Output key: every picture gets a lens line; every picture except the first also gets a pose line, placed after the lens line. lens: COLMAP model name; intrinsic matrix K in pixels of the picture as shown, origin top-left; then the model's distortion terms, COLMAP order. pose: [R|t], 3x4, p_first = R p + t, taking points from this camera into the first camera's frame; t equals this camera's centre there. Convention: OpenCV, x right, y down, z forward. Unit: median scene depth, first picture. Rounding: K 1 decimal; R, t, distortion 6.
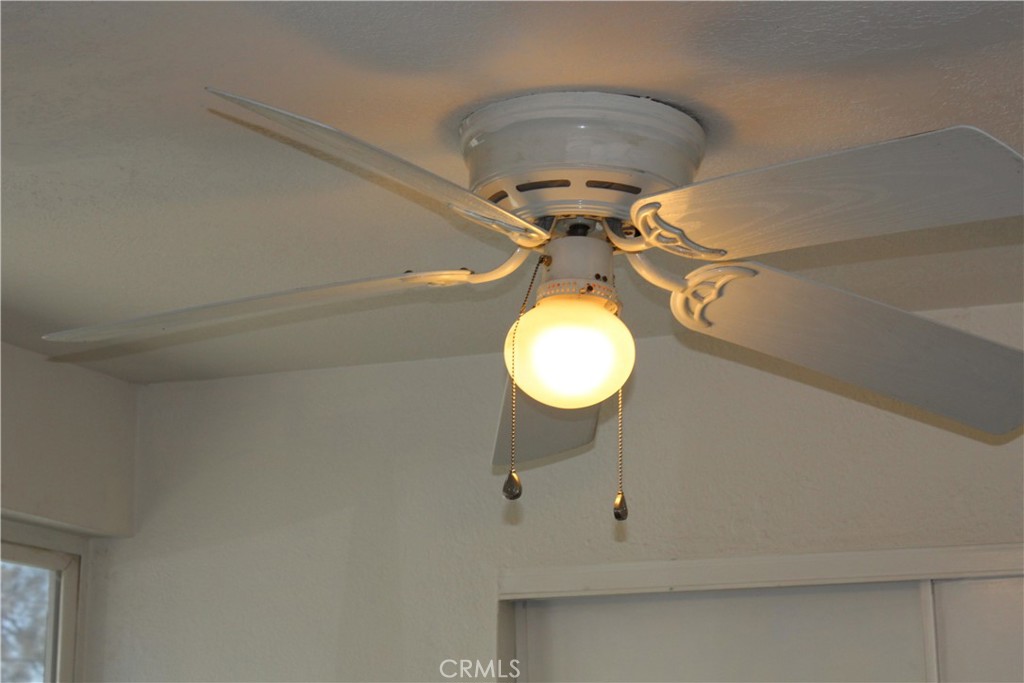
lens RADIAL K [[2416.7, 0, 512.0], [0, 2416.7, 341.5], [0, 0, 1]] dist [0.059947, 0.740505]
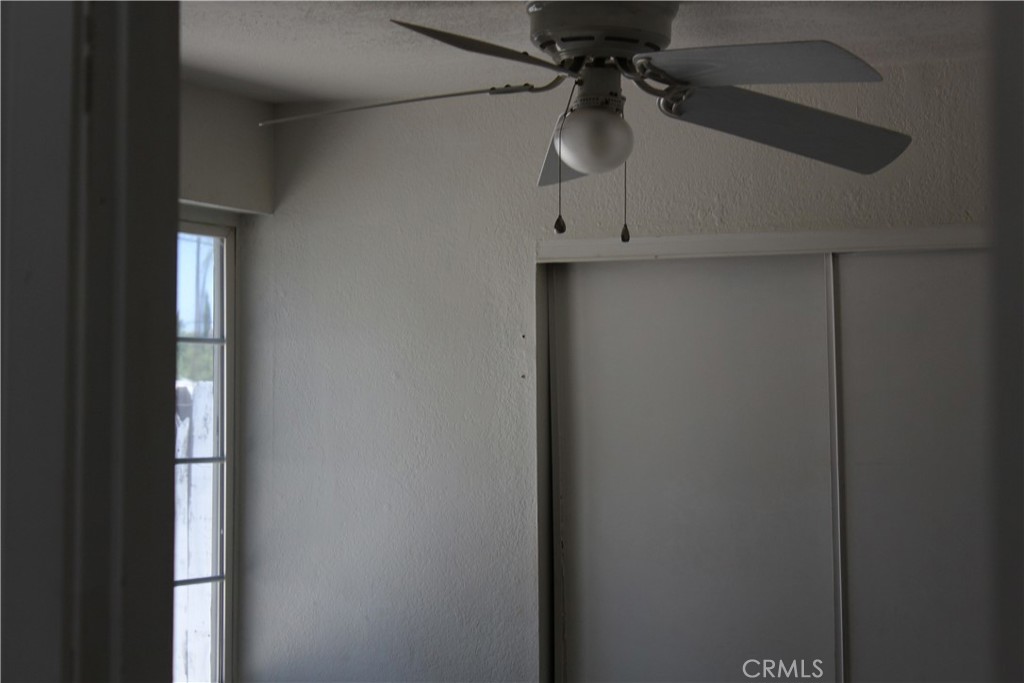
lens RADIAL K [[2416.7, 0, 512.0], [0, 2416.7, 341.5], [0, 0, 1]] dist [0.059947, 0.740505]
pose [[0.999978, -0.005458, 0.003714, -0.026716], [0.004714, 0.984175, 0.177134, -0.105774], [-0.004622, -0.177113, 0.984180, -0.439009]]
